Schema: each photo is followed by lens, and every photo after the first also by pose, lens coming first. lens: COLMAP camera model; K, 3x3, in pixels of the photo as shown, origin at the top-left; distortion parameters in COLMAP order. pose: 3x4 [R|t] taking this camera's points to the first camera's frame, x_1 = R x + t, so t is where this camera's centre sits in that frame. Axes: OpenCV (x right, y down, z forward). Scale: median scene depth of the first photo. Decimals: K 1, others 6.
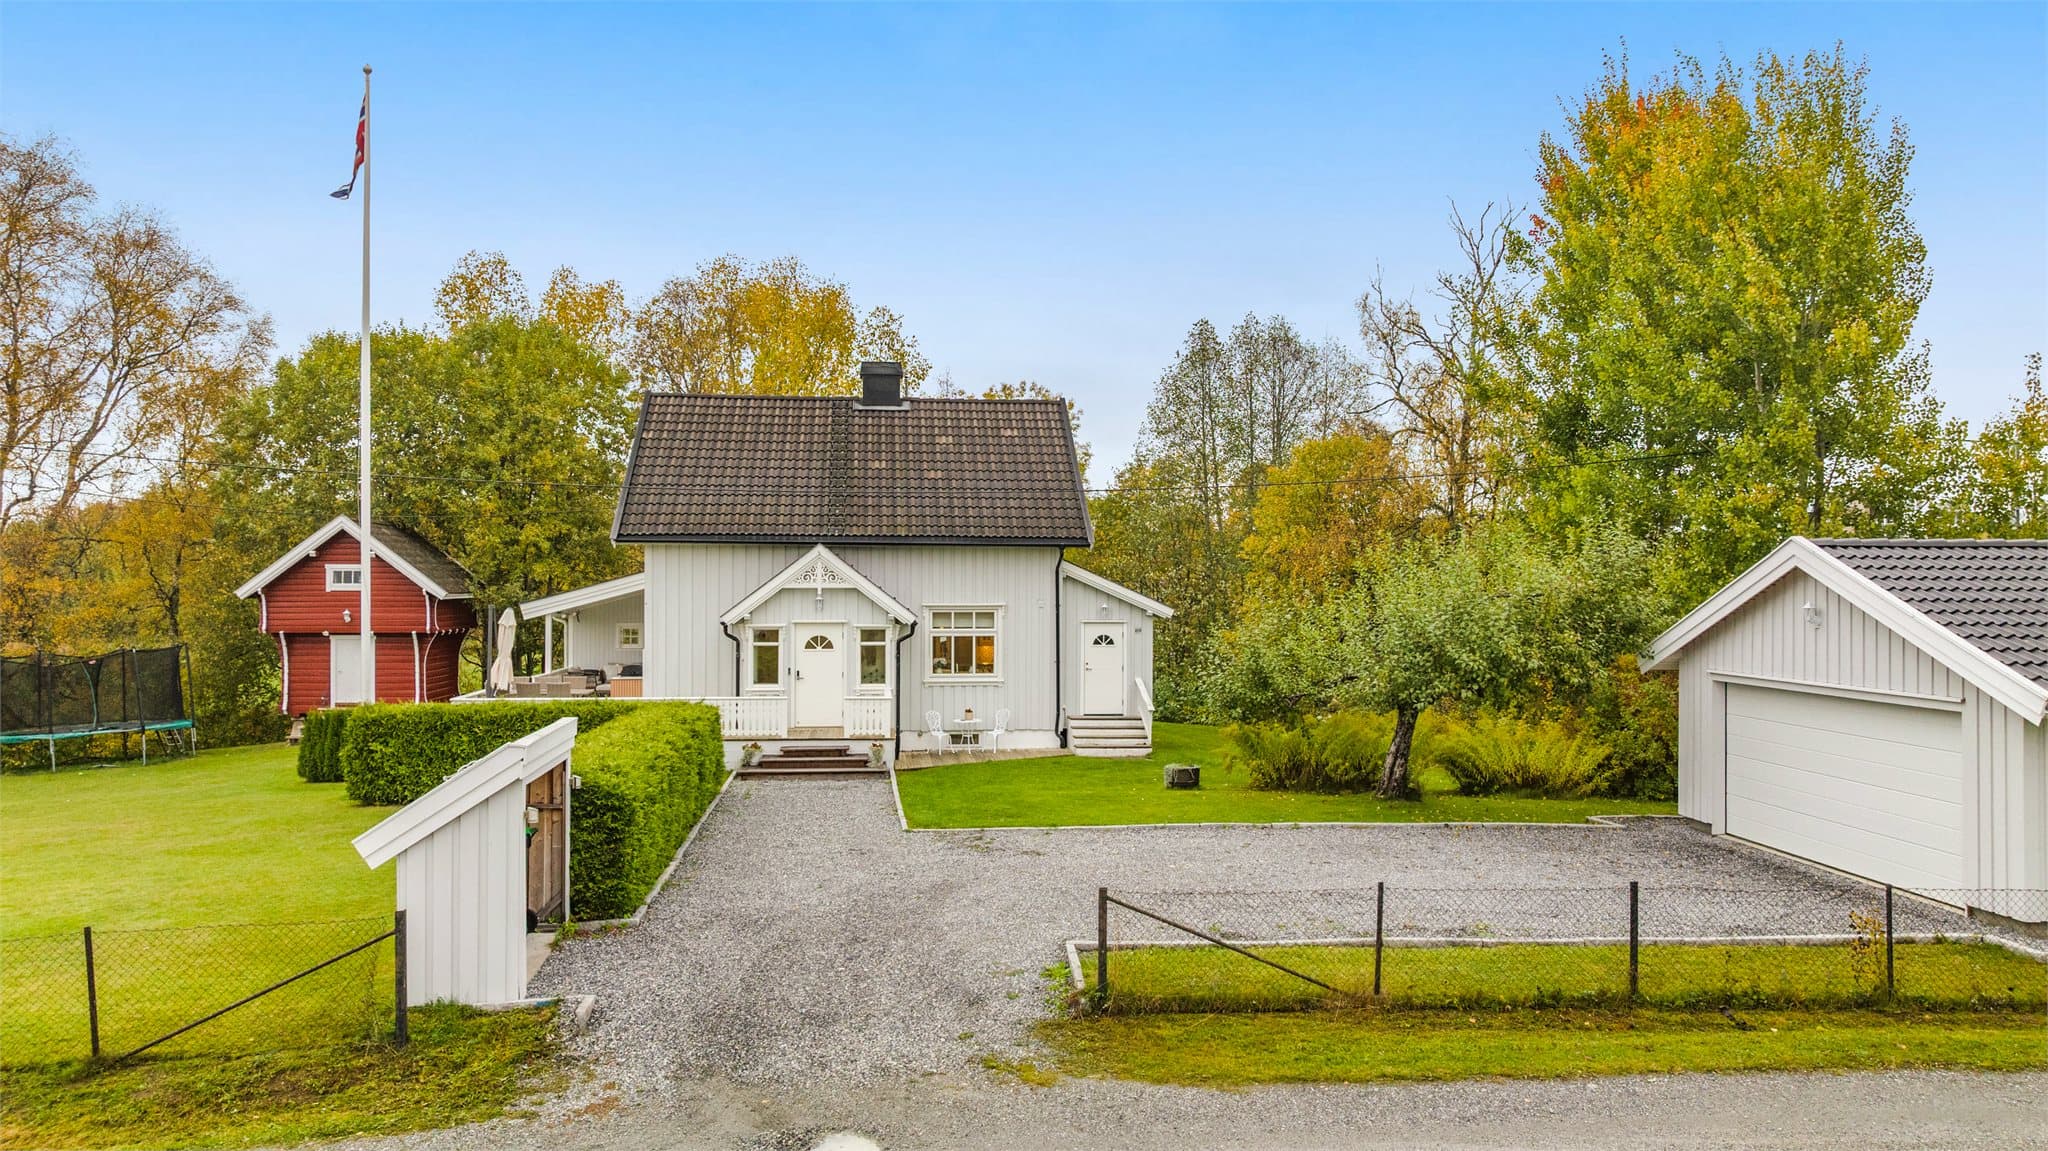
lens RADIAL K [[1472.8, 0, 1024.0], [0, 1472.8, 575.5], [0, 0, 1]] dist [-0.007044, 0.007977]
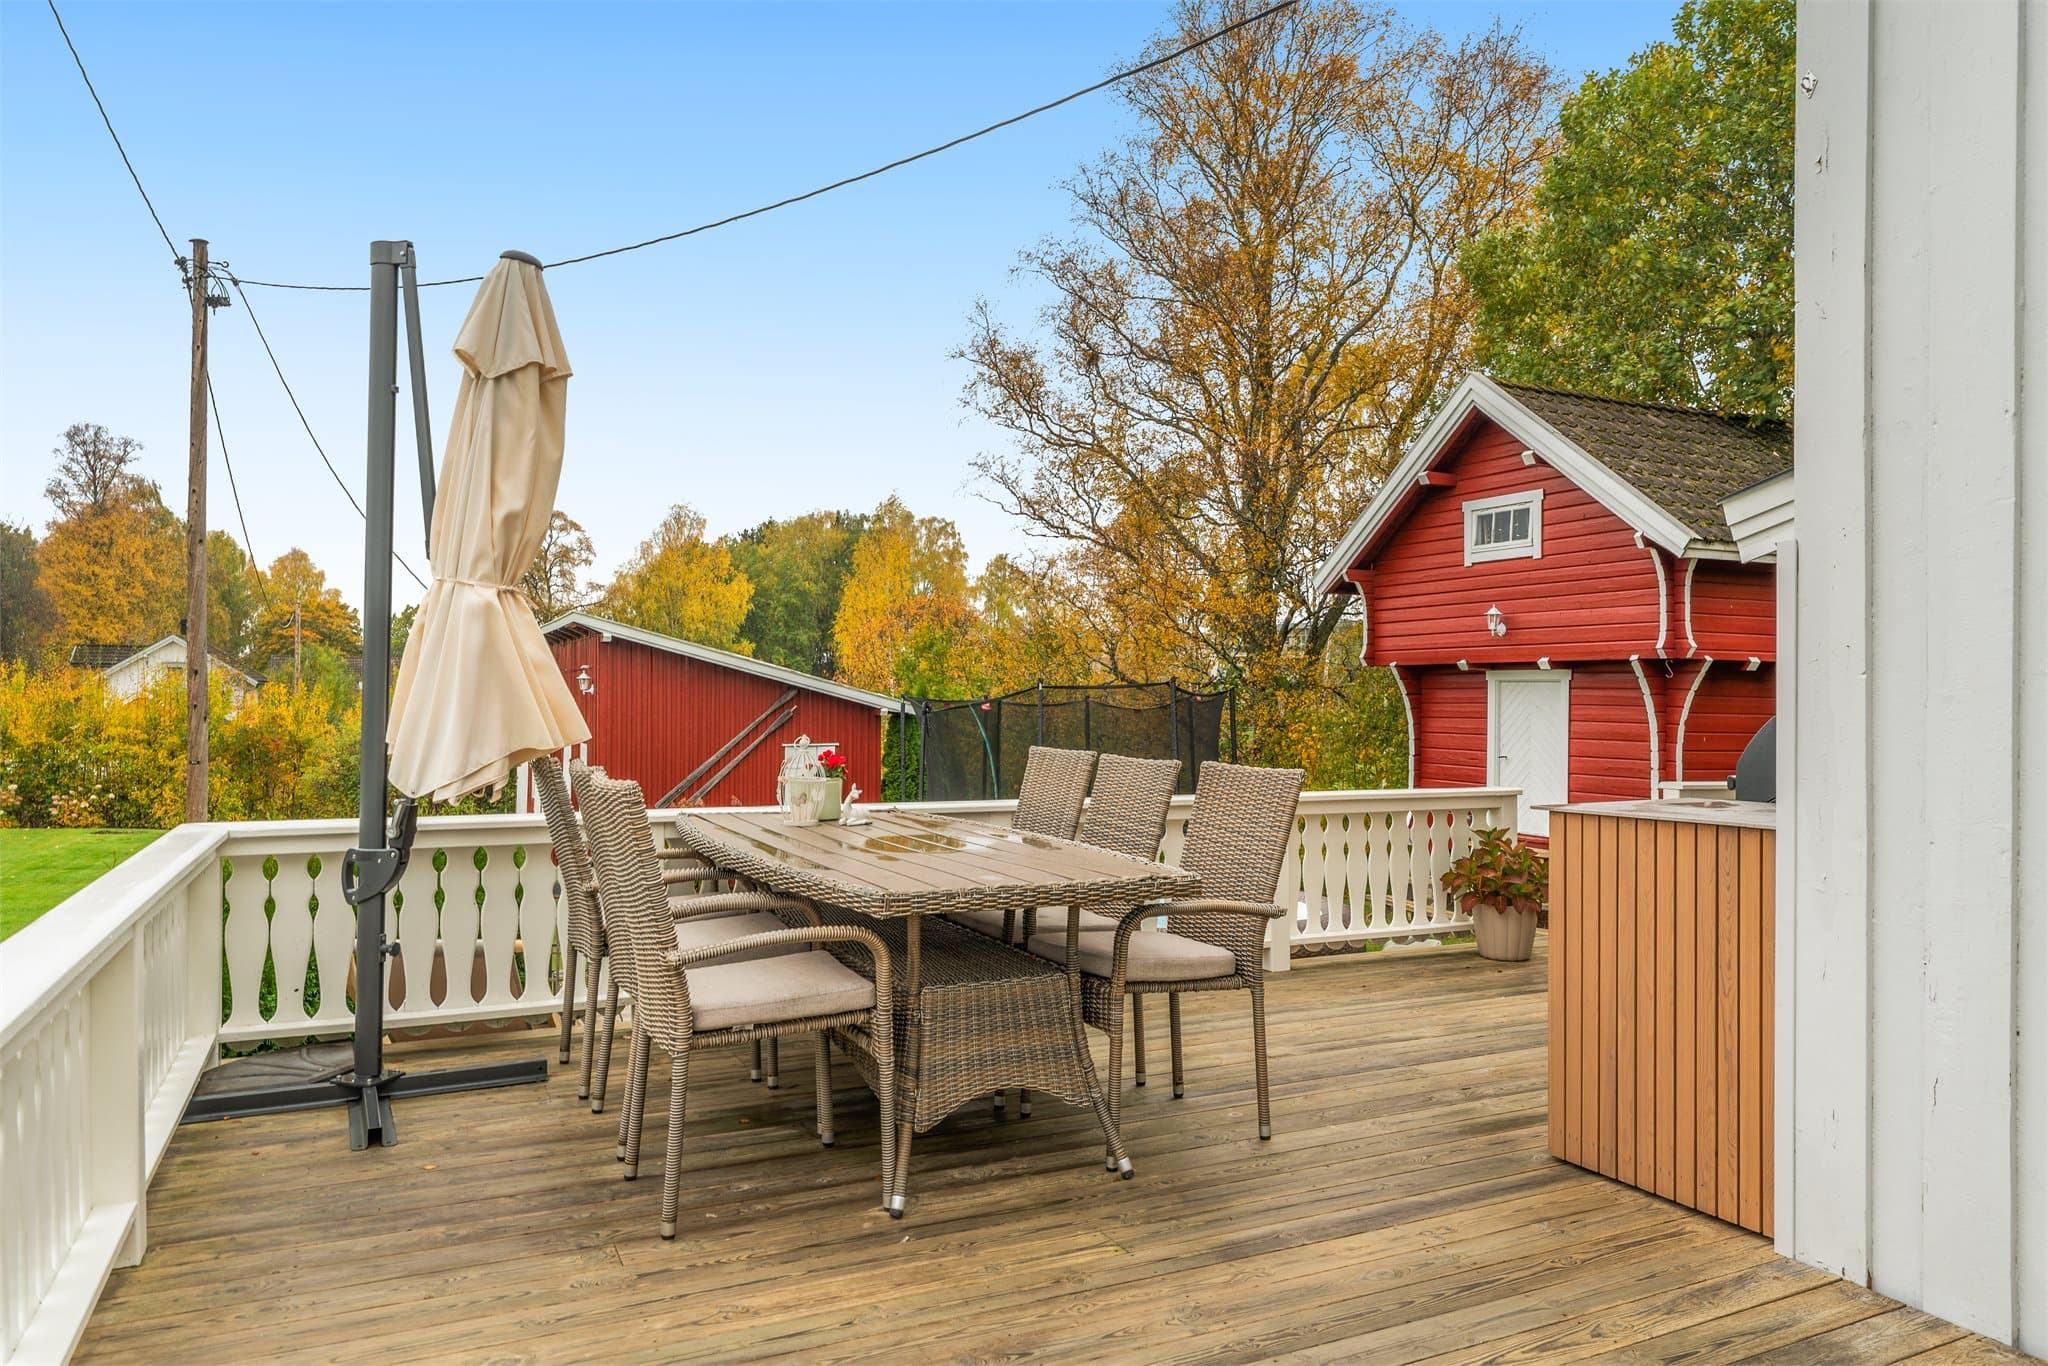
lens RADIAL K [[1349.5, 0, 1024.0], [0, 1349.5, 683.0], [0, 0, 1]] dist [-0.000099, -0.000486]
pose [[0.377920, -0.004042, -0.925829, -0.207321], [0.008185, 0.999966, -0.001025, 0.056436], [0.925802, -0.007190, 0.377941, 0.940579]]
